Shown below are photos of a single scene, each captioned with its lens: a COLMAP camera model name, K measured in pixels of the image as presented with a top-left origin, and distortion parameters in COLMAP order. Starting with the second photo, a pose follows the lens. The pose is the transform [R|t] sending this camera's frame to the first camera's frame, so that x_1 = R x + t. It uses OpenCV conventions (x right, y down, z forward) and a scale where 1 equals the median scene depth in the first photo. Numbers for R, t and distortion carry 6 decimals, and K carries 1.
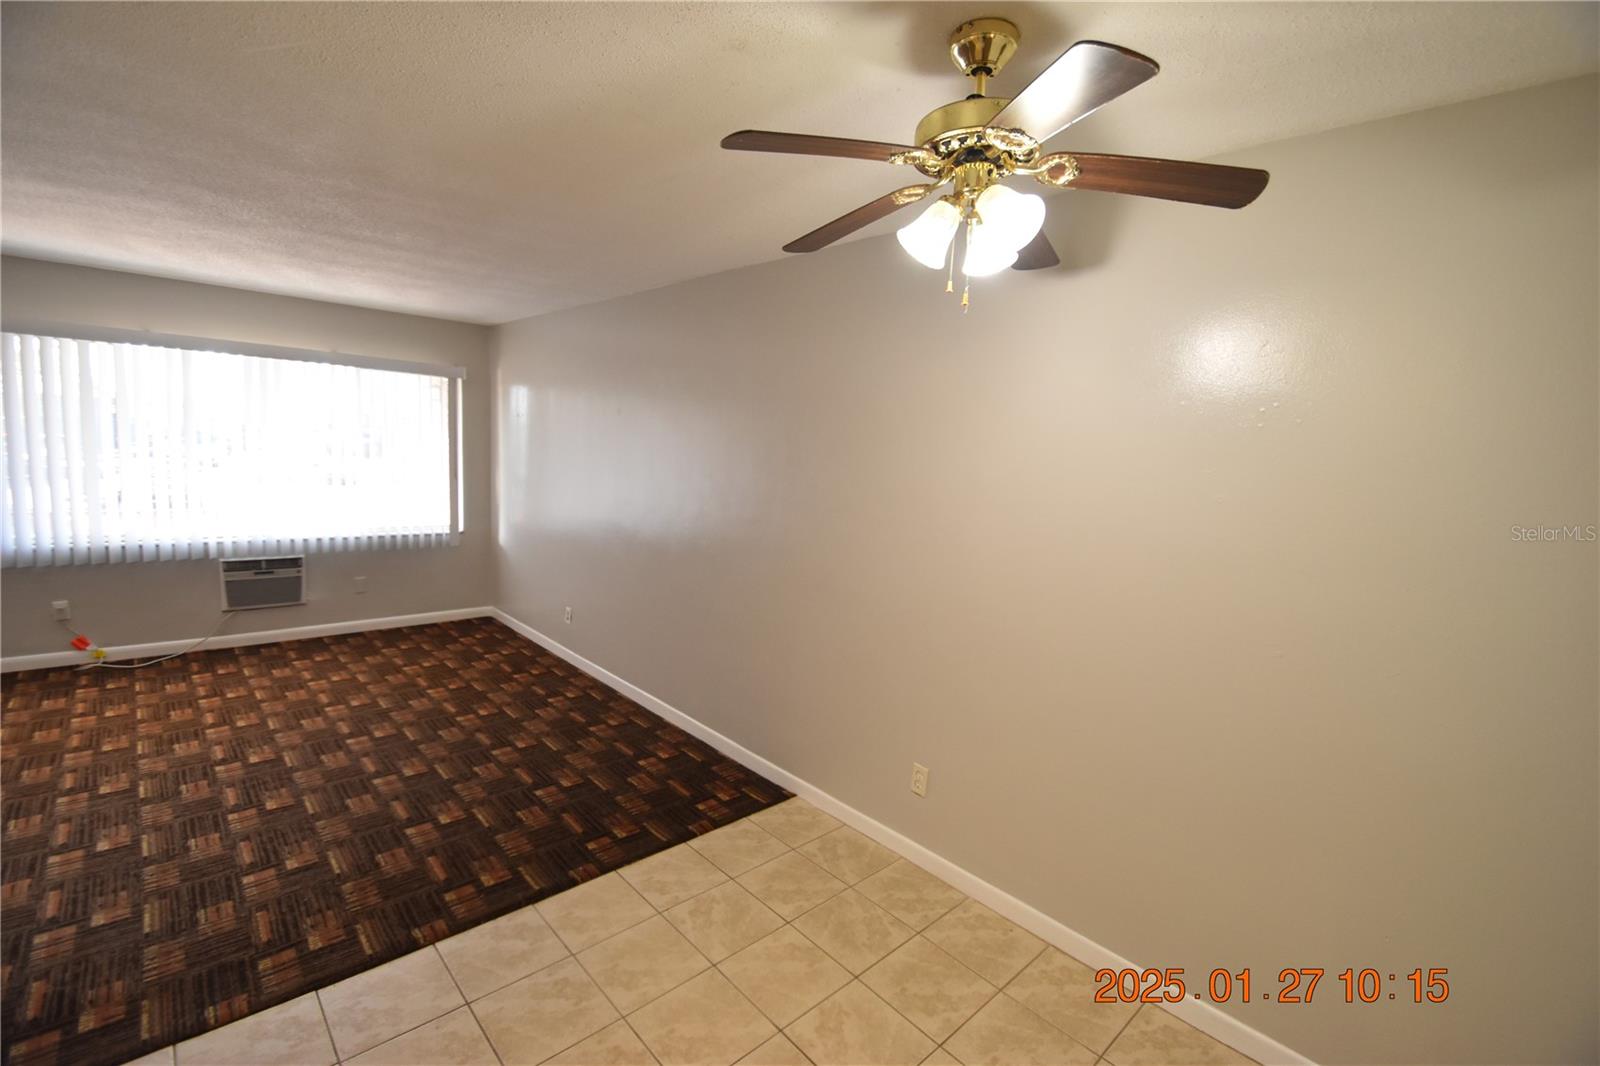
lens RADIAL K [[702.1, 0, 800.9], [0, 702.1, 528.7], [0, 0, 1]] dist [0.011361, -0.012040]
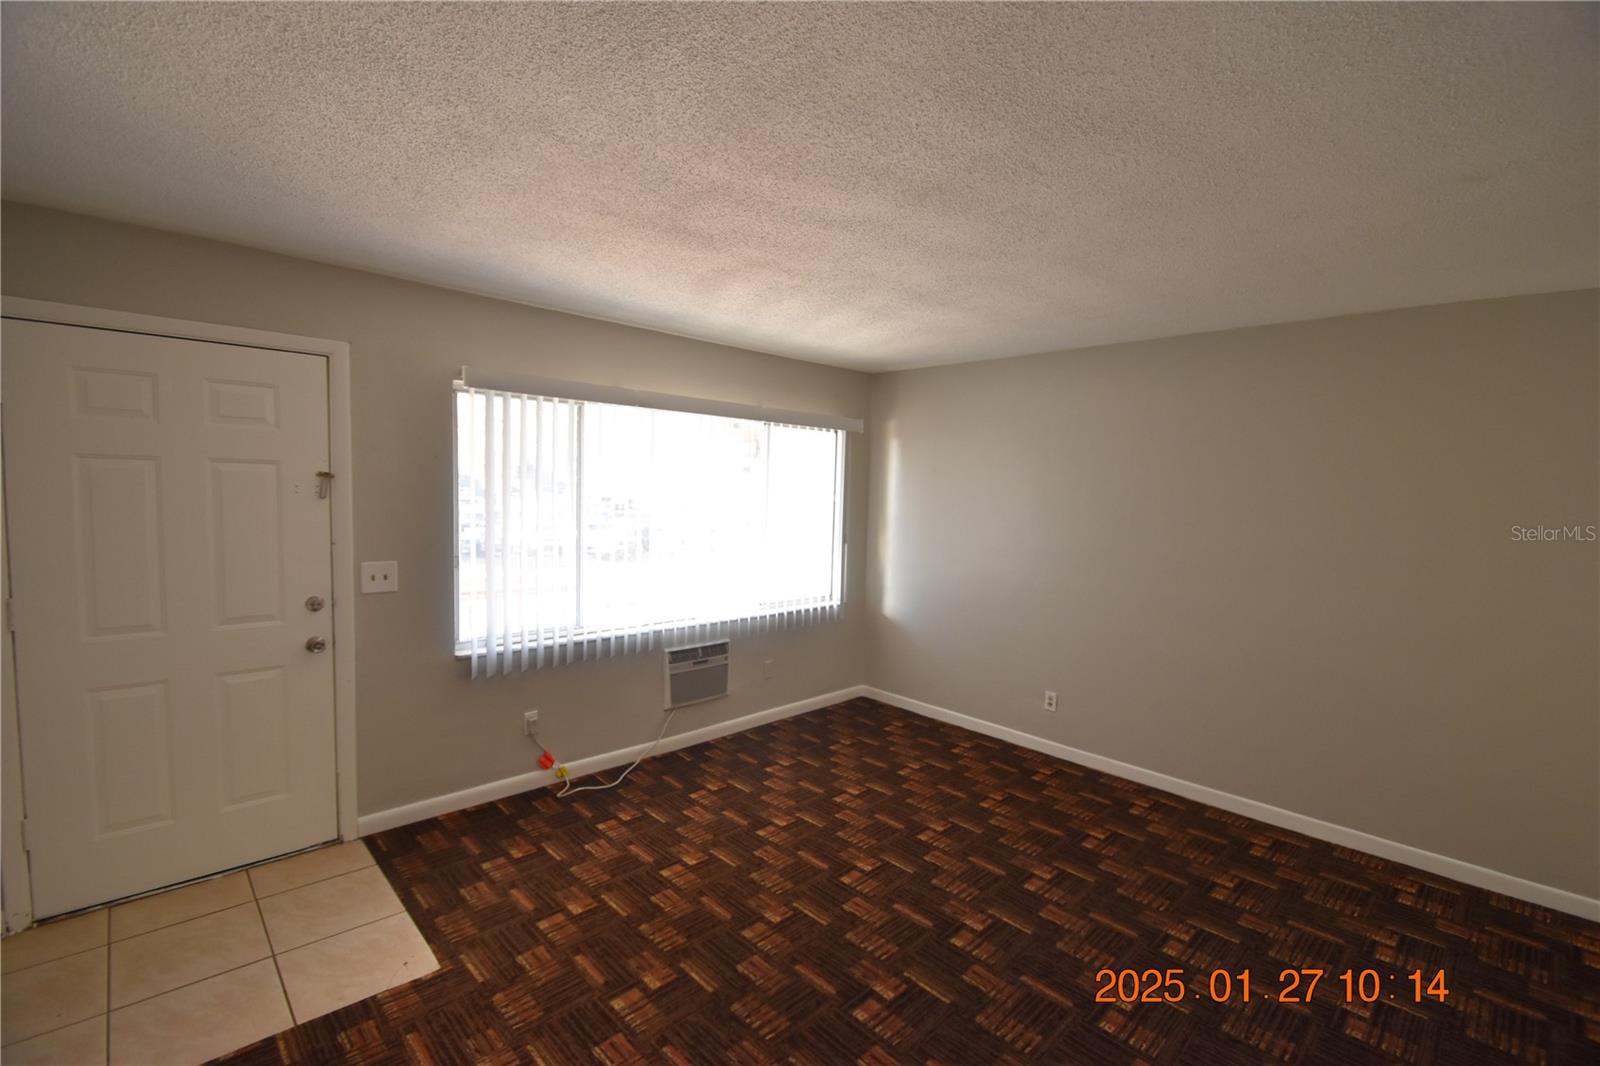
lens RADIAL K [[702.1, 0, 816.9], [0, 702.1, 543.0], [0, 0, 1]] dist [0.011361, -0.012040]
pose [[0.999427, -0.024606, 0.023224, -0.713820], [0.025163, 0.999395, -0.024005, -0.066702], [-0.022619, 0.024576, 0.999442, 0.145978]]
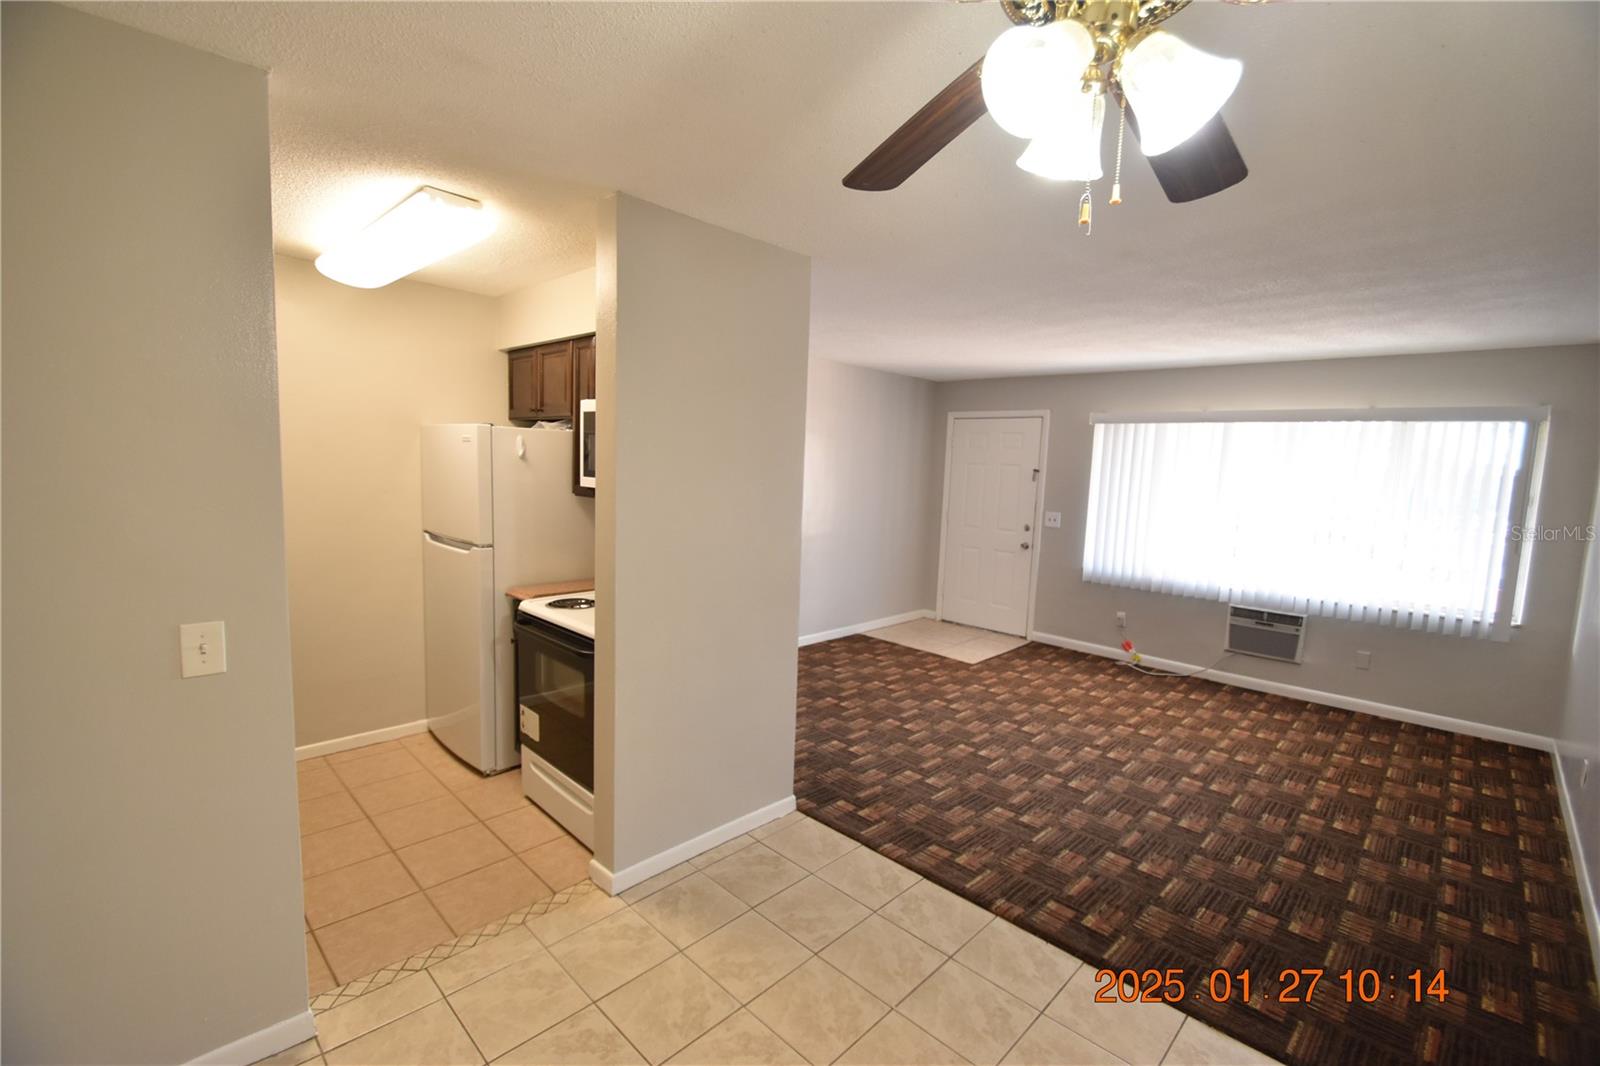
lens RADIAL K [[702.1, 0, 799.0], [0, 702.1, 537.0], [0, 0, 1]] dist [0.011361, -0.012040]
pose [[0.041890, 0.052611, -0.997736, 0.292738], [-0.144541, 0.988427, 0.046052, -0.016345], [0.988612, 0.142285, 0.049009, 0.264995]]
